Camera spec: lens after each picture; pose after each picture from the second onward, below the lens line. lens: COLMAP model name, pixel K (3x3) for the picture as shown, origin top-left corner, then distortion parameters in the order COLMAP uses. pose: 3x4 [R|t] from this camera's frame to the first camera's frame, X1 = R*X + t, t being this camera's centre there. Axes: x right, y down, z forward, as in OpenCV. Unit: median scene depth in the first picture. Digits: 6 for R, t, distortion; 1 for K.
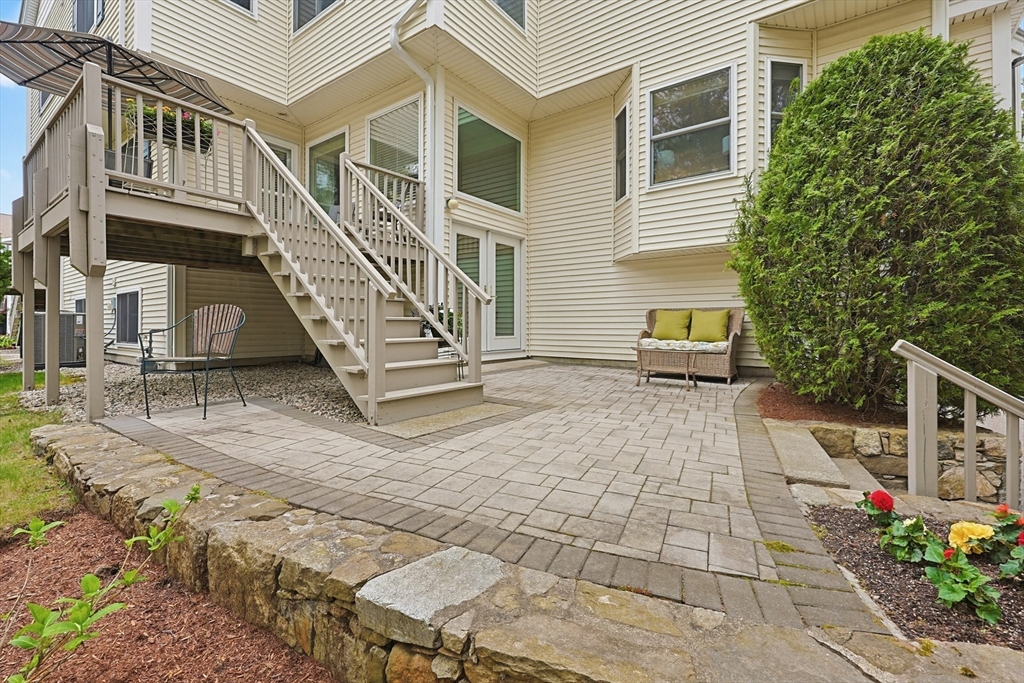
lens RADIAL K [[418.3, 0, 485.8], [0, 418.3, 336.8], [0, 0, 1]] dist [0.000222, -0.000127]
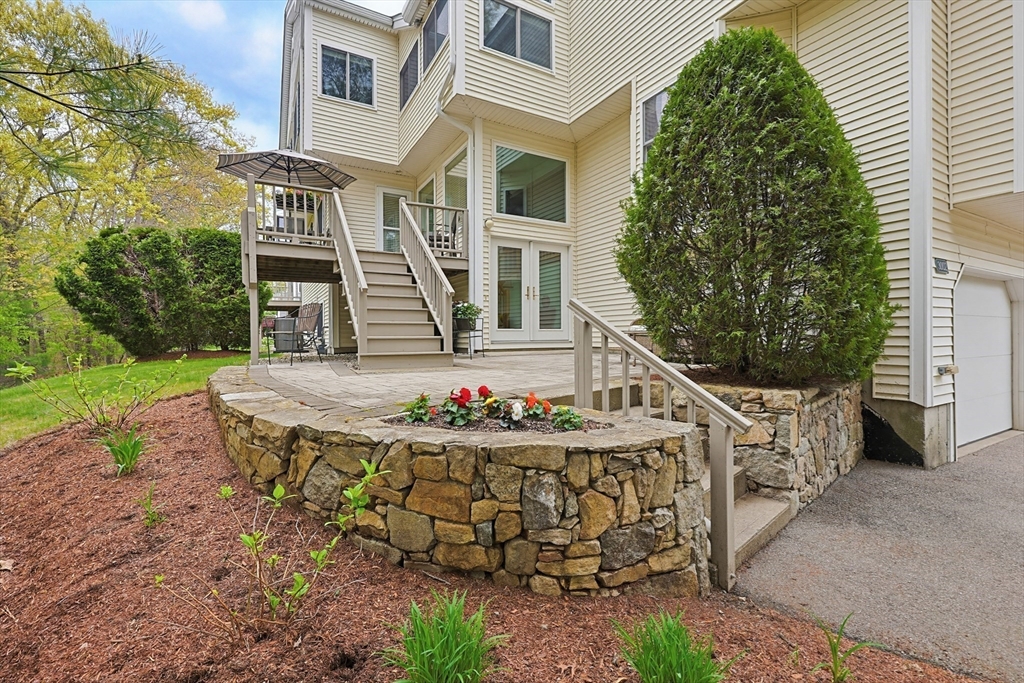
lens RADIAL K [[403.4, 0, 509.6], [0, 403.4, 352.8], [0, 0, 1]] dist [-0.000194, -0.000072]
pose [[0.918519, 0.016384, -0.395038, 0.467436], [-0.011118, 0.999816, 0.015616, 0.059841], [0.395221, -0.009951, 0.918532, -0.119818]]
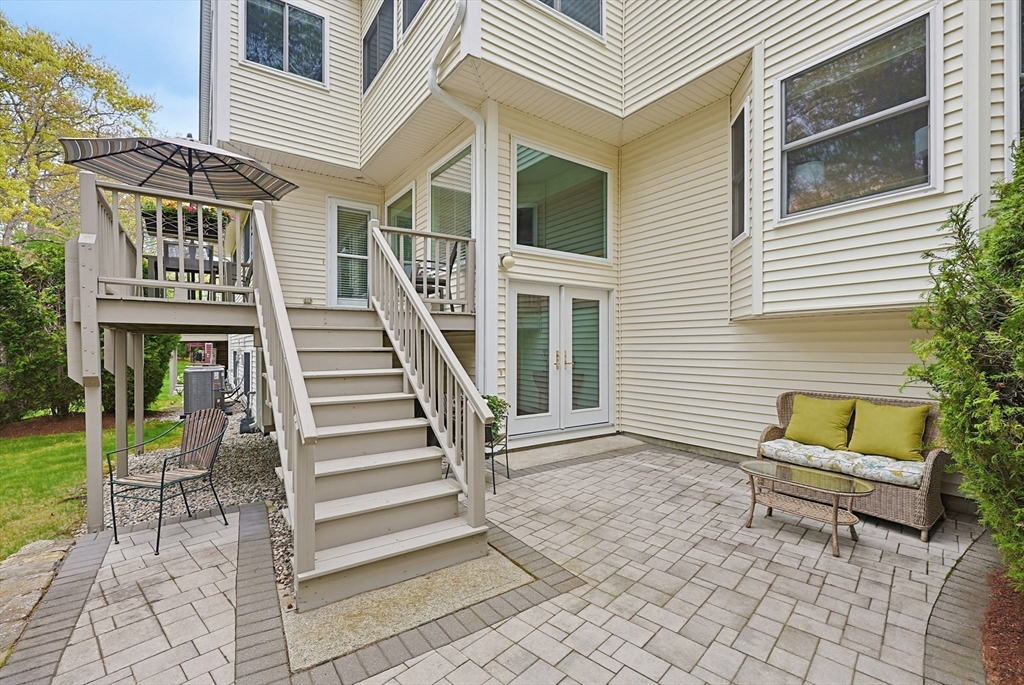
lens RADIAL K [[403.2, 0, 496.0], [0, 403.2, 355.3], [0, 0, 1]] dist [-0.001037, -0.000026]
pose [[0.949847, 0.006555, -0.312647, 0.149474], [-0.008473, 0.999953, -0.004777, -0.122045], [0.312601, 0.007186, 0.949857, 0.218329]]
